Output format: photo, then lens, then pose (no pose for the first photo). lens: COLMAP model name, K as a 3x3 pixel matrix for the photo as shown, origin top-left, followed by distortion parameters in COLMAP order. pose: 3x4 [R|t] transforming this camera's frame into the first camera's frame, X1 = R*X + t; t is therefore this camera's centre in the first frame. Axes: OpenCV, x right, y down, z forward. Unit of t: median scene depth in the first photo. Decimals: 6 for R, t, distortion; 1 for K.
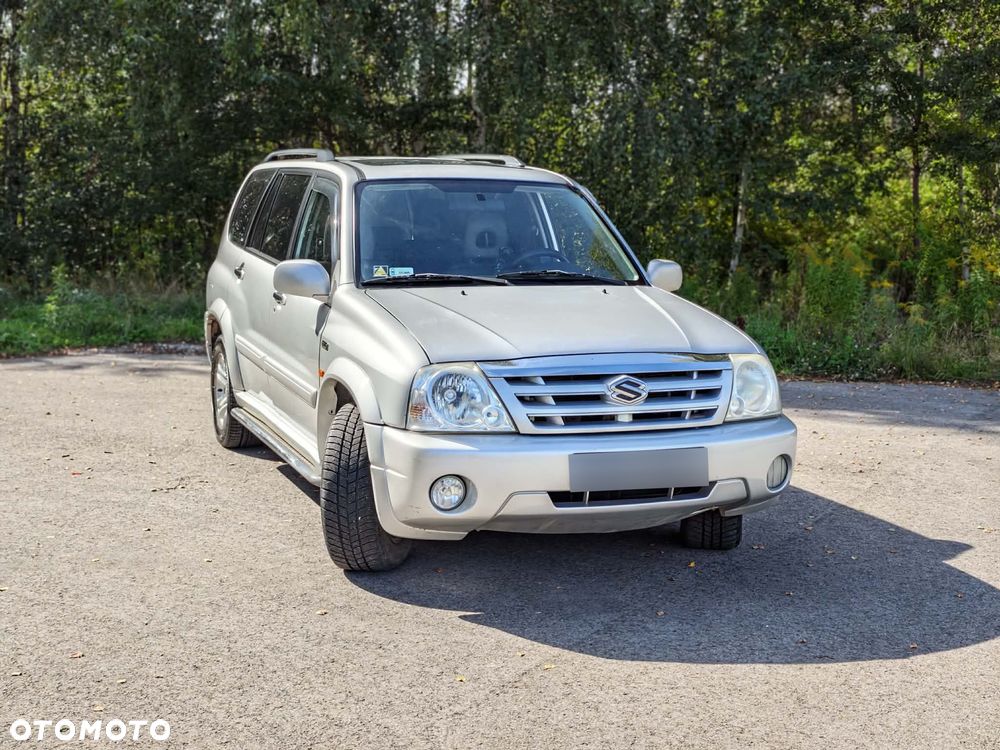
lens RADIAL K [[1346.0, 0, 505.0], [0, 1346.0, 364.3], [0, 0, 1]] dist [0.060888, 0.000000]
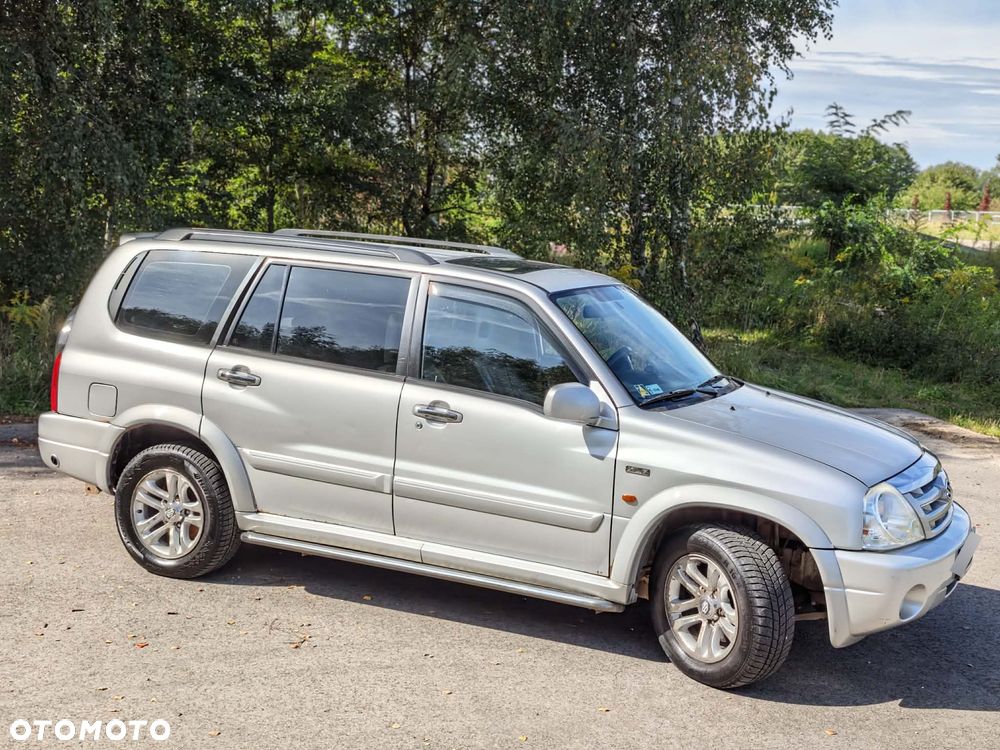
lens RADIAL K [[1346.0, 0, 496.7], [0, 1346.0, 352.3], [0, 0, 1]] dist [0.060888, 0.000000]
pose [[0.724172, -0.056173, 0.687328, -0.869801], [0.044310, 0.998408, 0.034912, -0.137922], [-0.688194, 0.005173, 0.725508, 0.332214]]
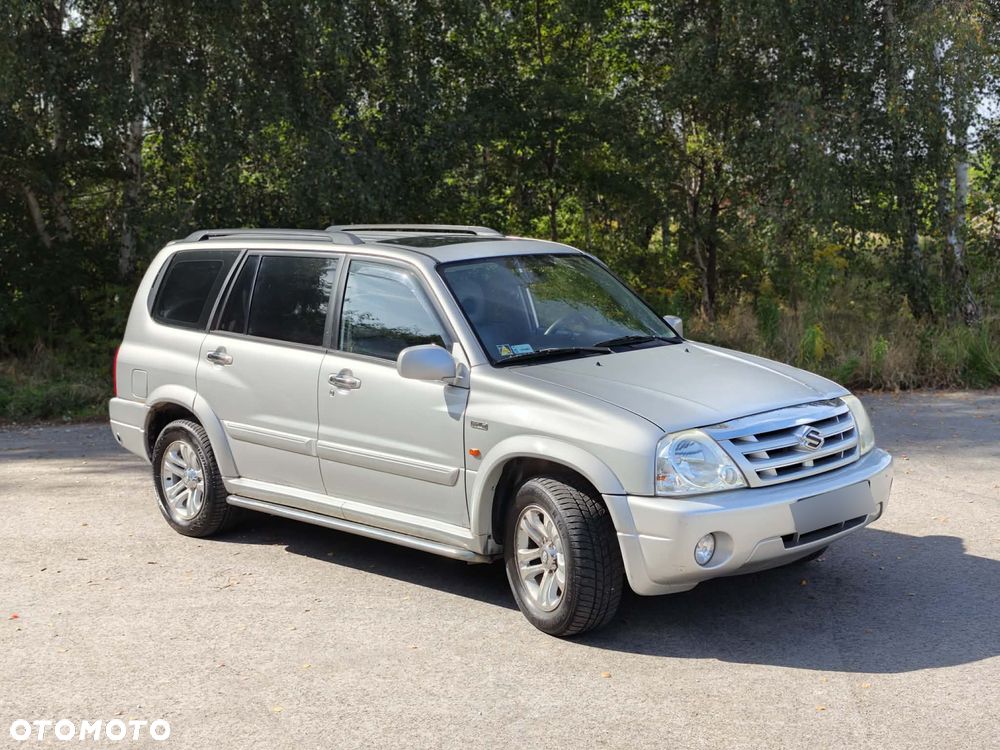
lens RADIAL K [[1346.0, 0, 498.1], [0, 1346.0, 371.4], [0, 0, 1]] dist [0.060888, 0.000000]
pose [[0.918177, -0.087514, 0.386383, -0.504591], [0.091176, 0.995795, 0.008878, -0.061787], [-0.385535, 0.027077, 0.922296, 0.028060]]
